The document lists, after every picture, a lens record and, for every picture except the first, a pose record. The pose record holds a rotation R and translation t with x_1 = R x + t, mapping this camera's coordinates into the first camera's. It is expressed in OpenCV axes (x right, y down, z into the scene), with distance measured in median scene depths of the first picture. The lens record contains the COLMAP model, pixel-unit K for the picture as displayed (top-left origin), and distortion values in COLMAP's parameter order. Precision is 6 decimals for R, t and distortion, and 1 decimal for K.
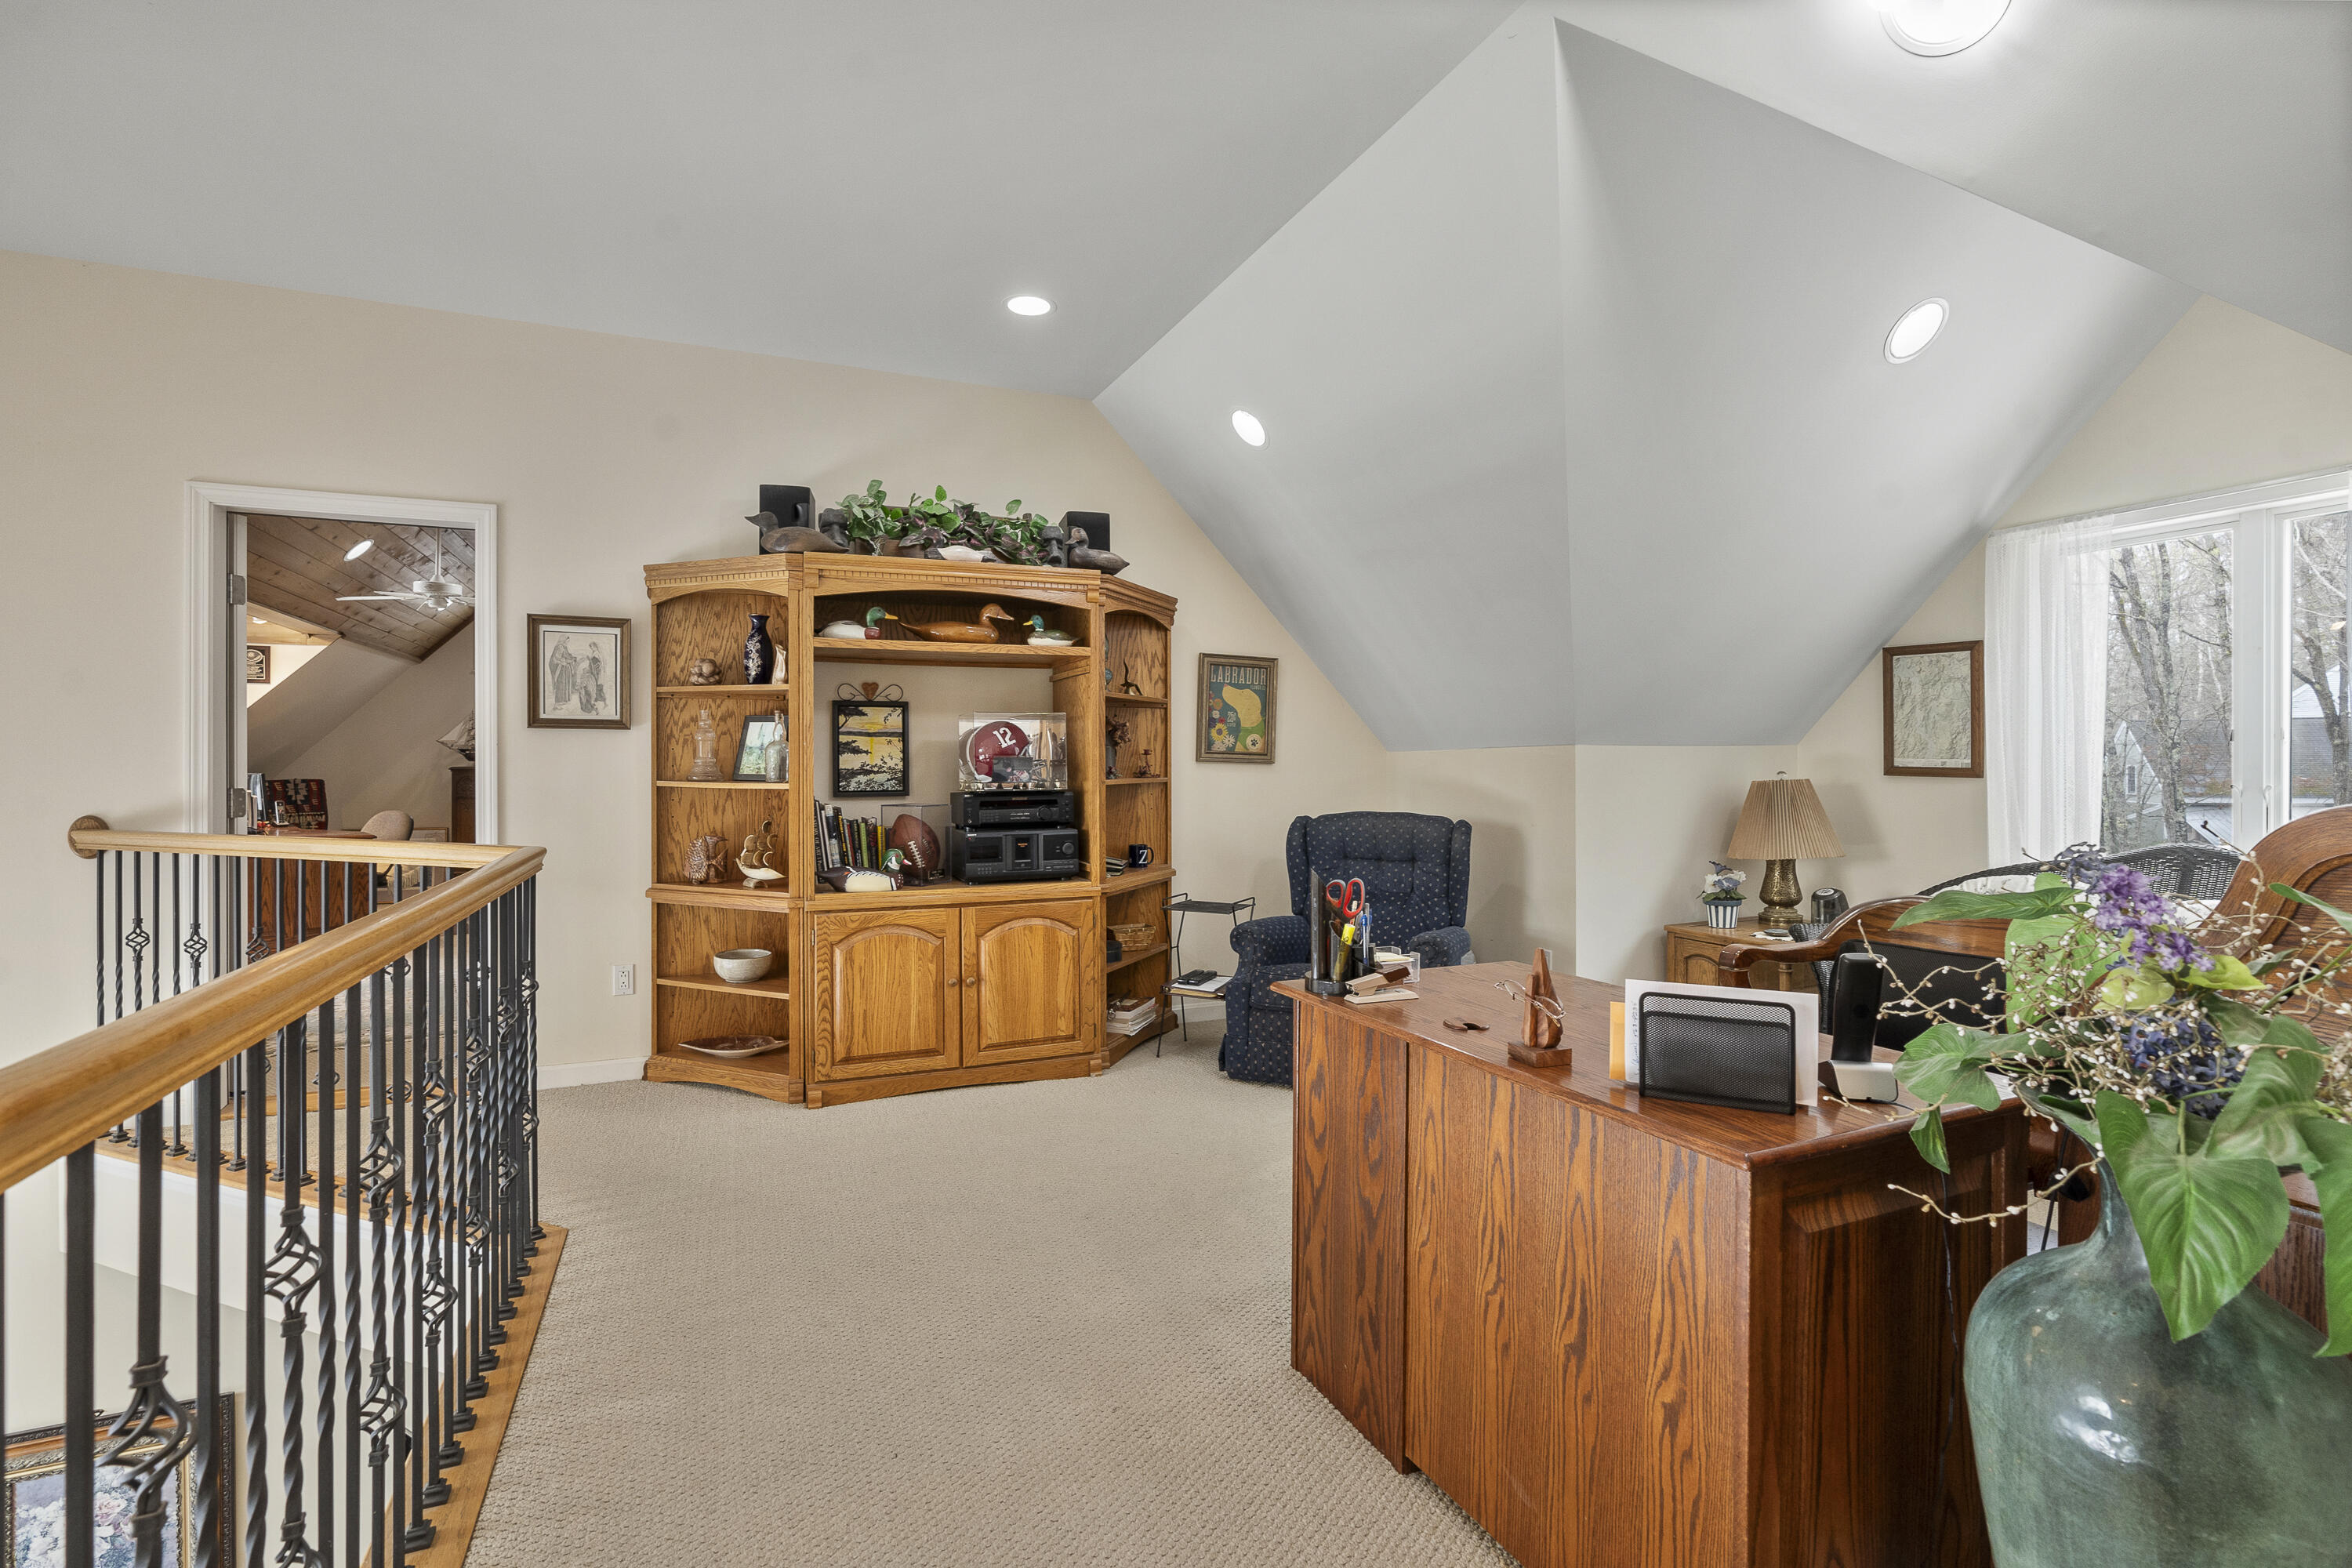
lens RADIAL K [[1104.9, 0, 1179.2], [0, 1104.9, 770.5], [0, 0, 1]] dist [-0.005957, 0.000939]
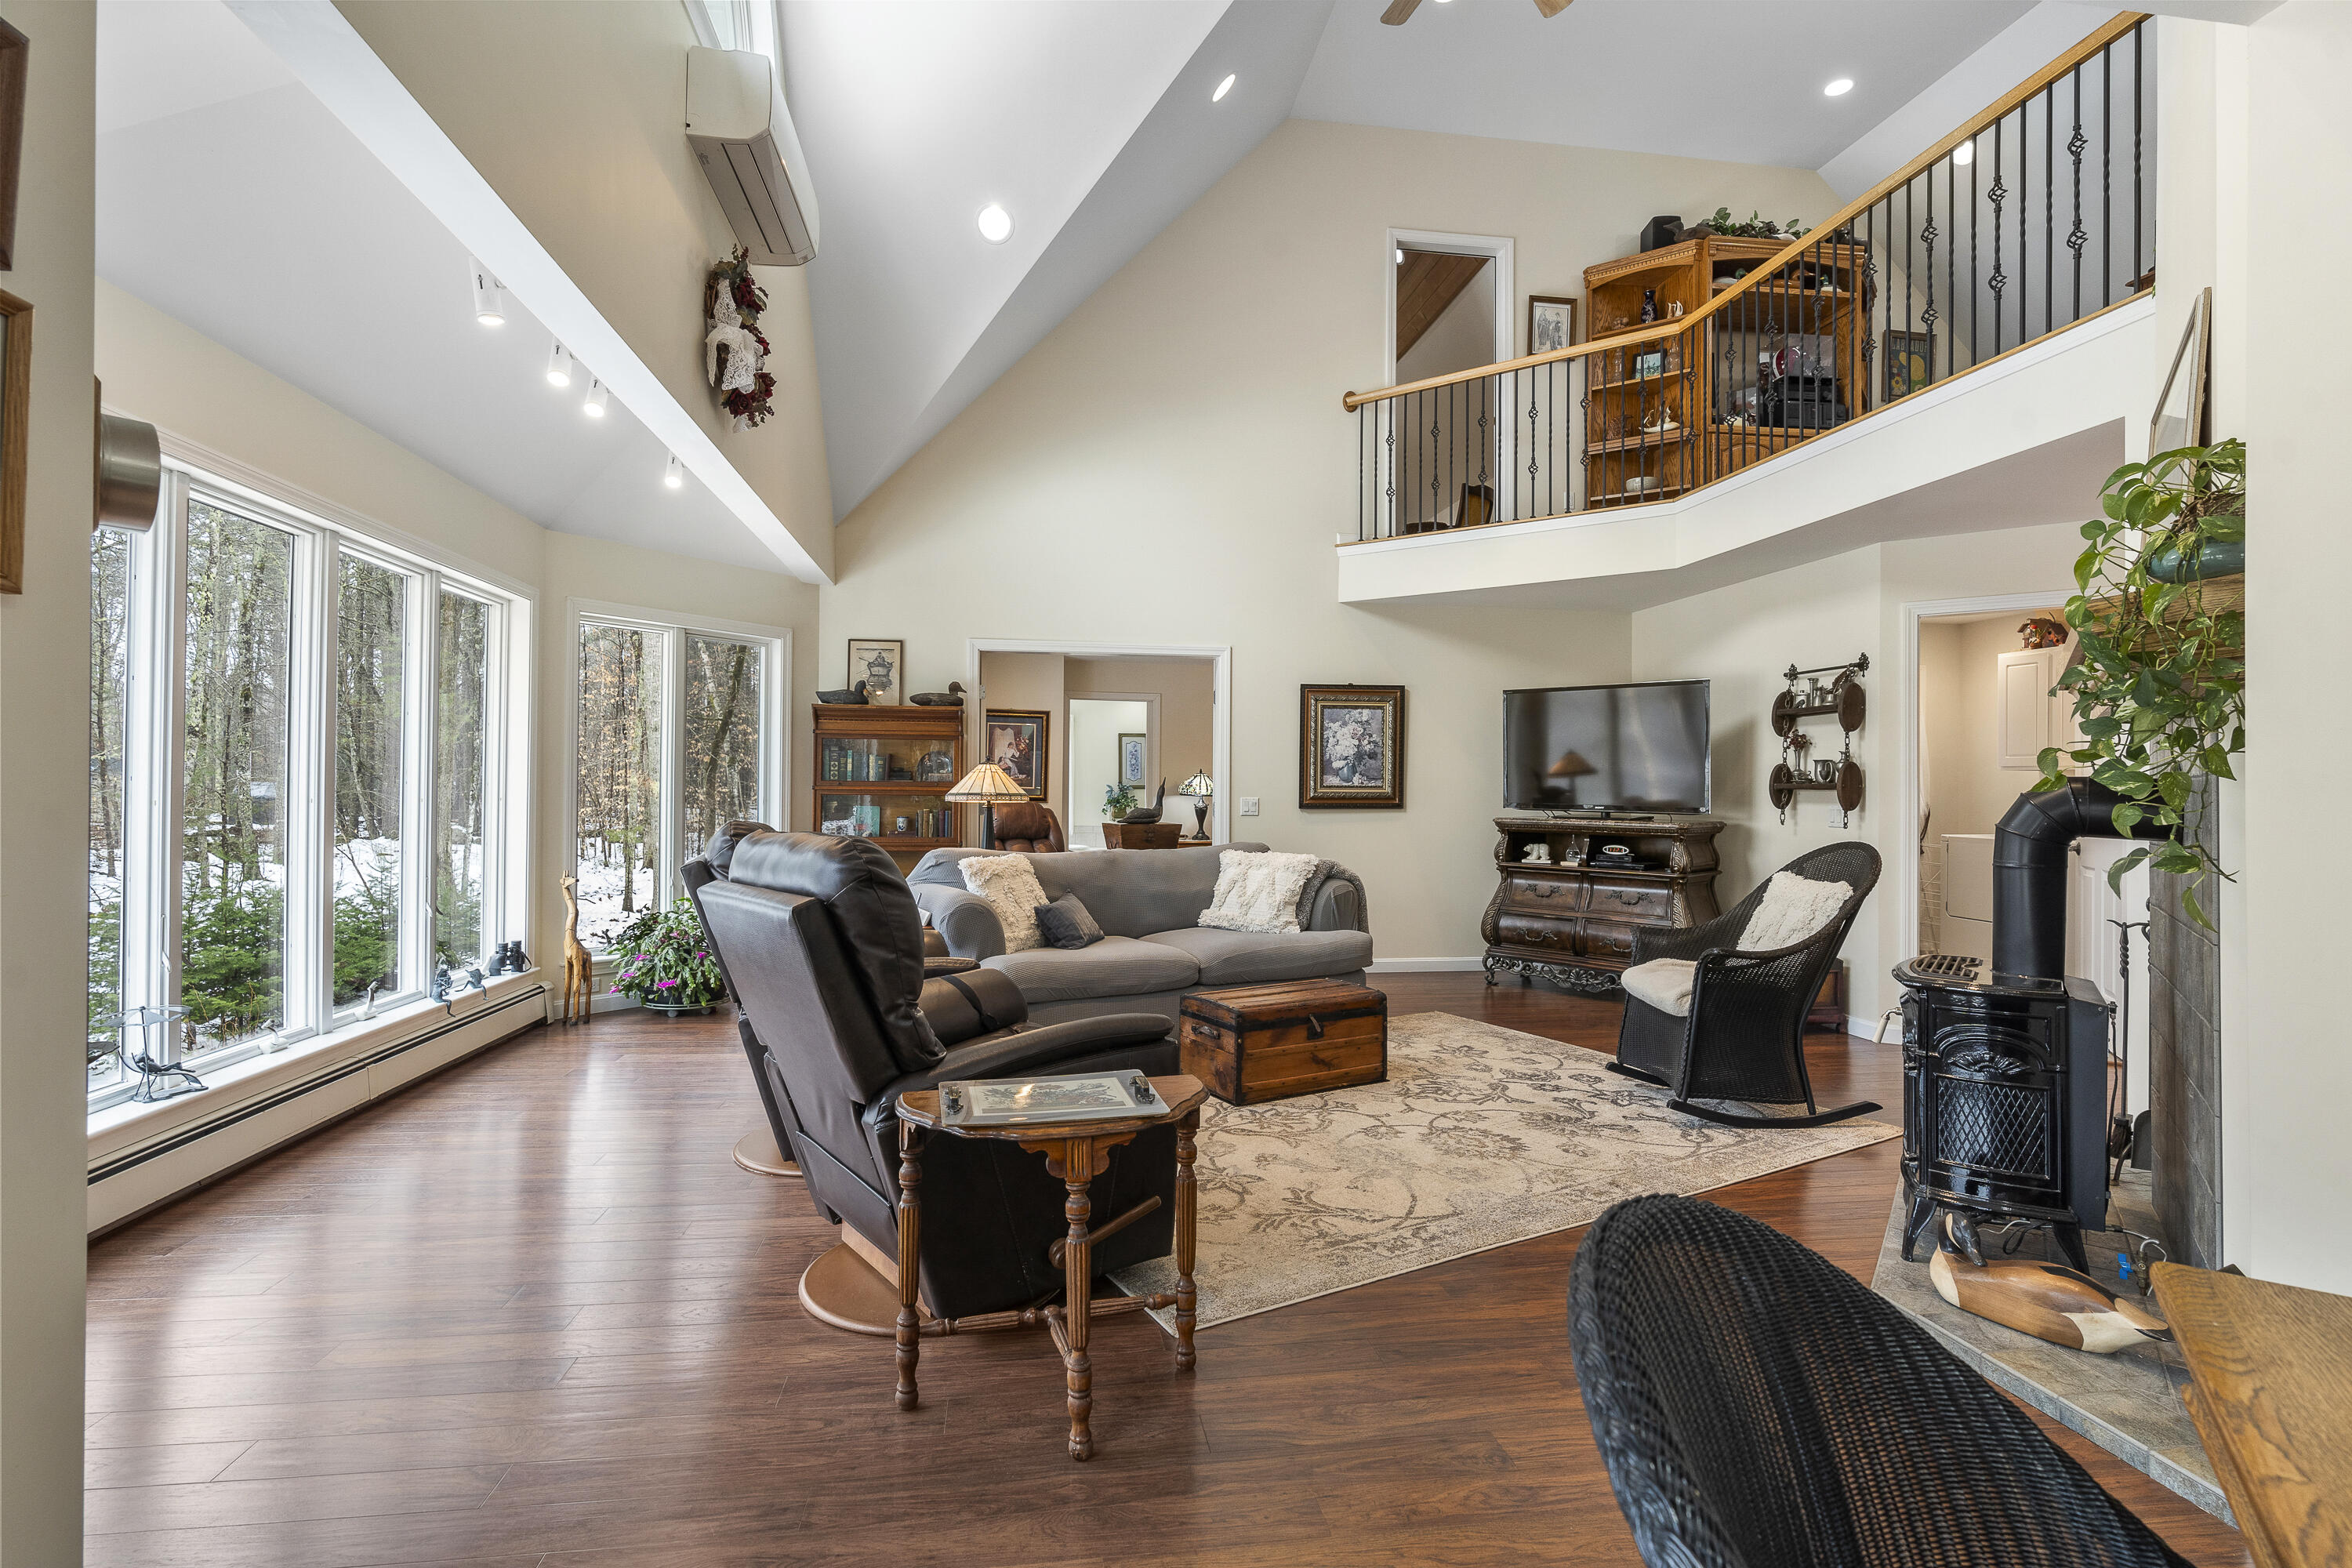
lens RADIAL K [[1112.0, 0, 1173.7], [0, 1112.0, 780.2], [0, 0, 1]] dist [-0.006211, 0.000907]
pose [[0.968752, 0.009243, -0.247859, -0.683871], [-0.012727, 0.999841, -0.012456, 0.677306], [0.247705, 0.015221, 0.968716, -0.892954]]
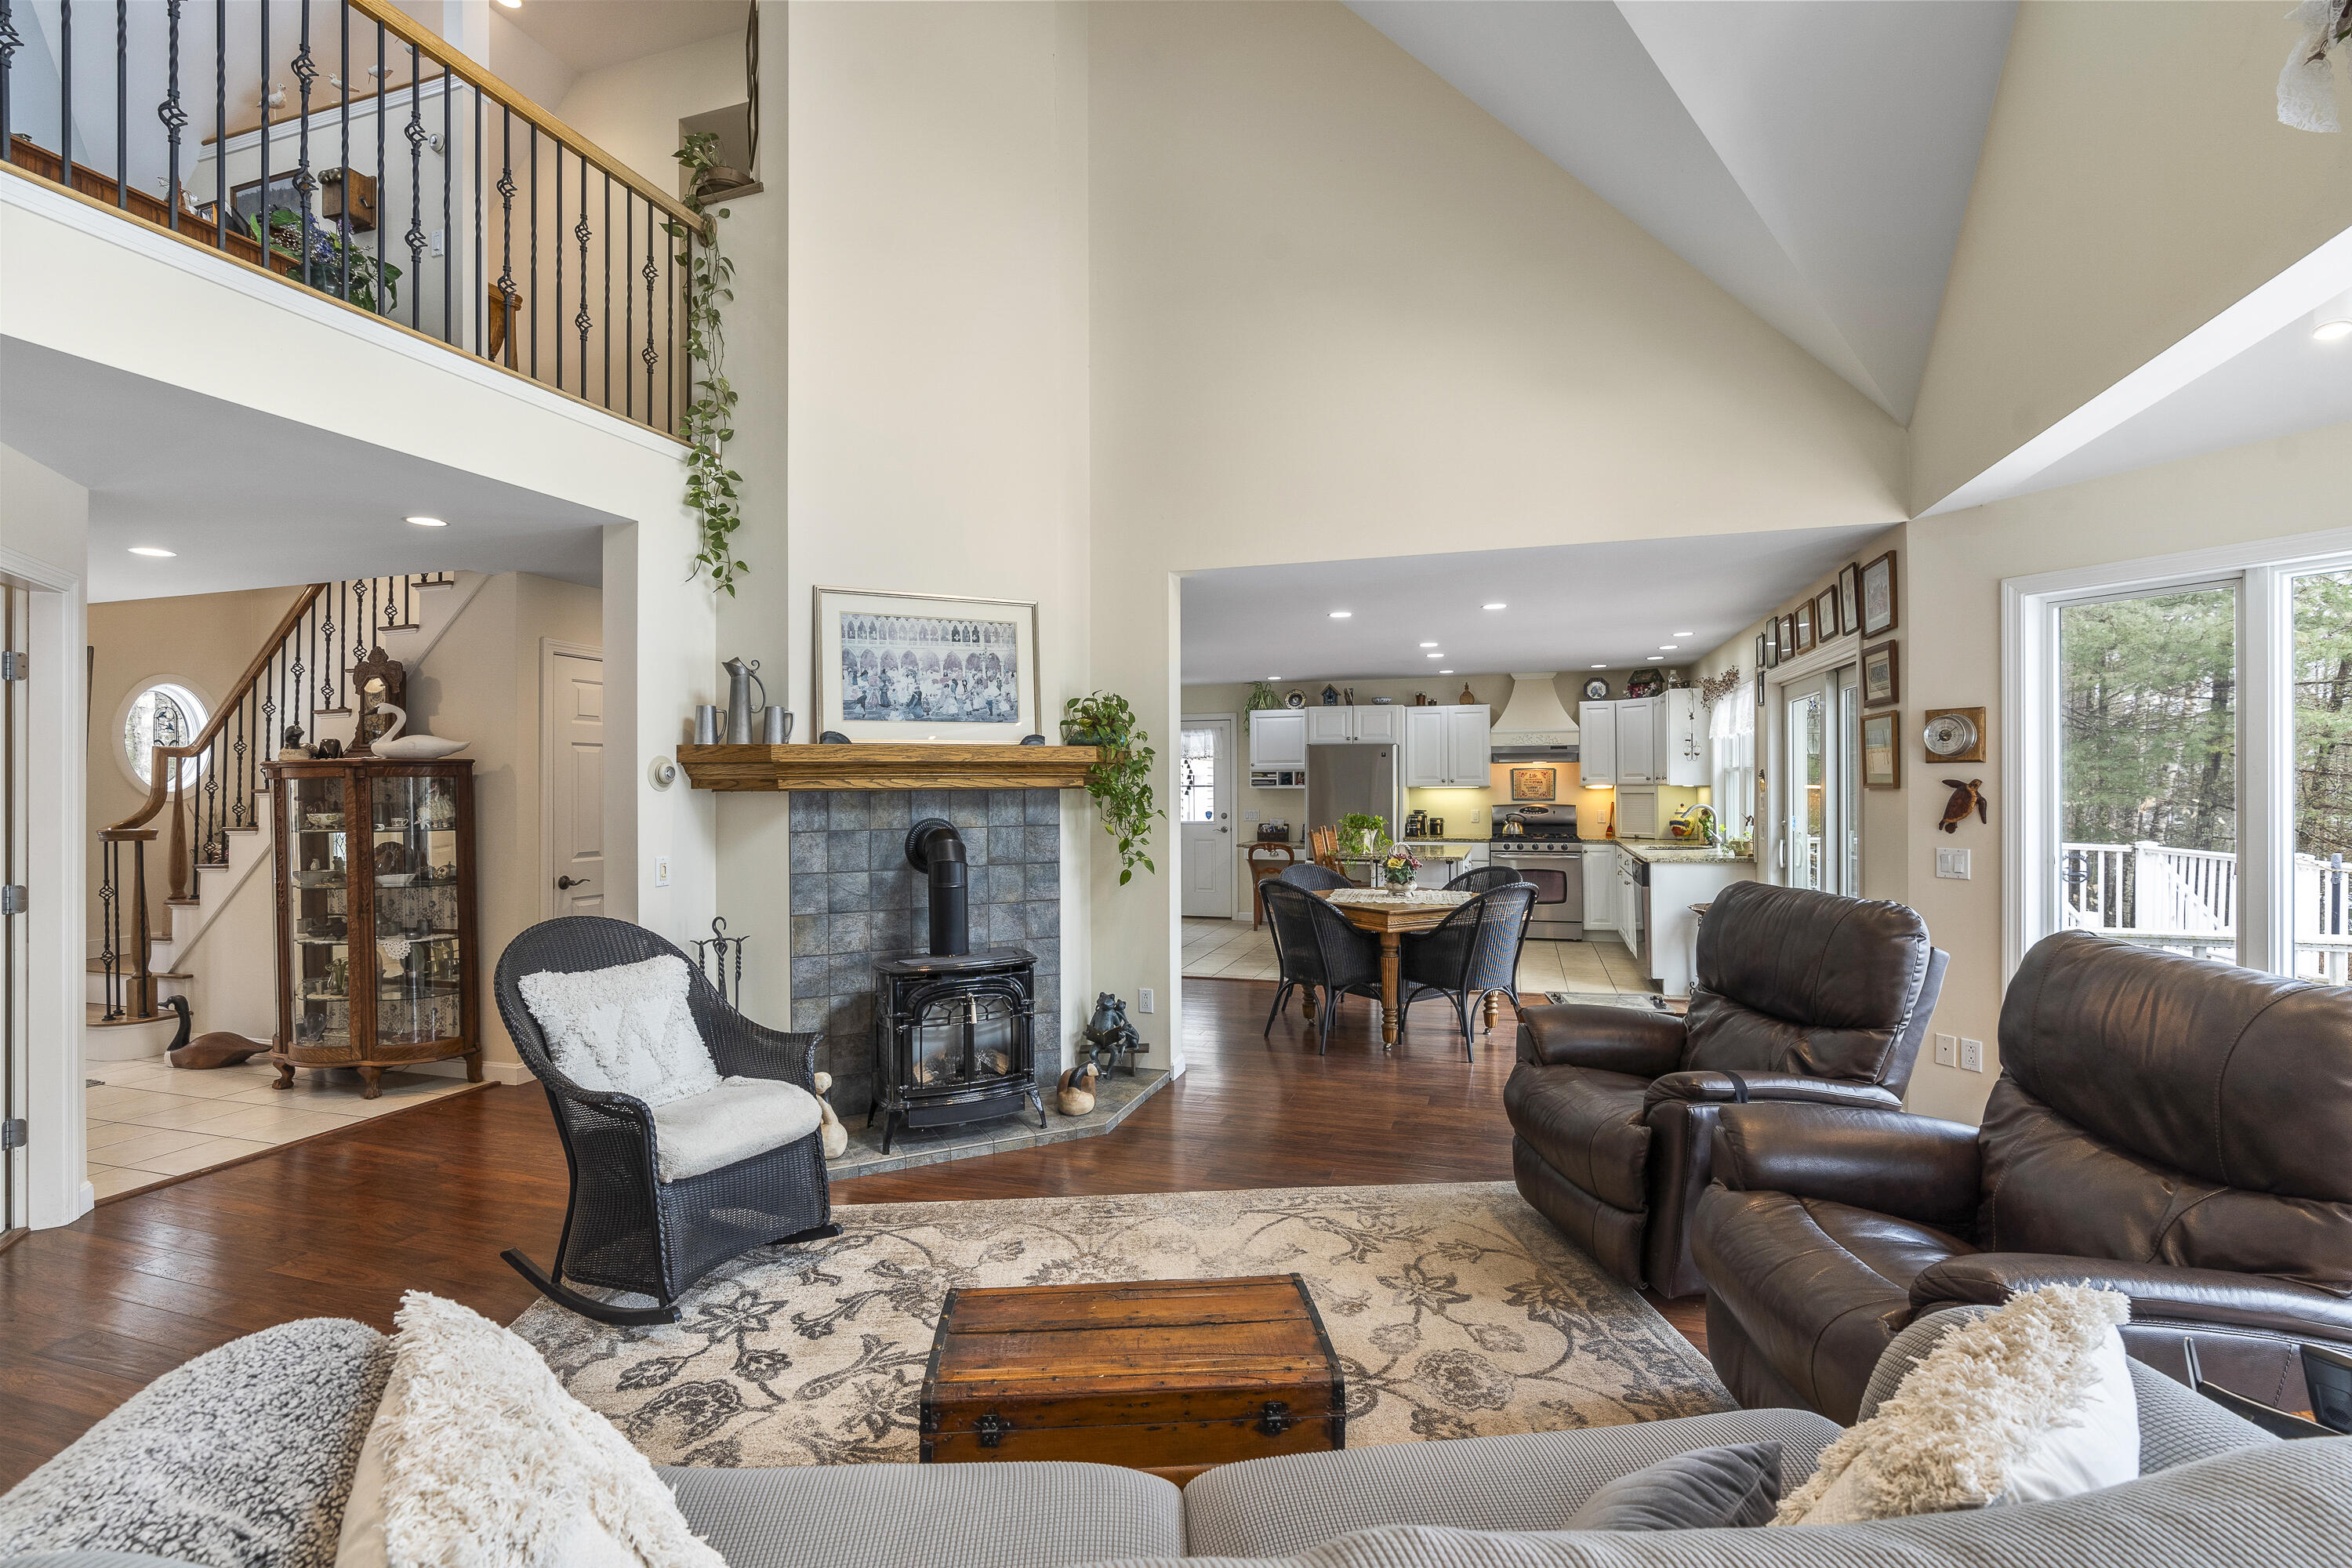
lens RADIAL K [[1066.2, 0, 1176.0], [0, 1066.2, 784.0], [0, 0, 1]] dist [-0.007071, 0.000554]
pose [[-0.761315, 0.008020, 0.648332, -1.188509], [0.008805, 0.999959, -0.002030, 0.619534], [-0.648322, 0.004164, -0.761355, 0.557447]]
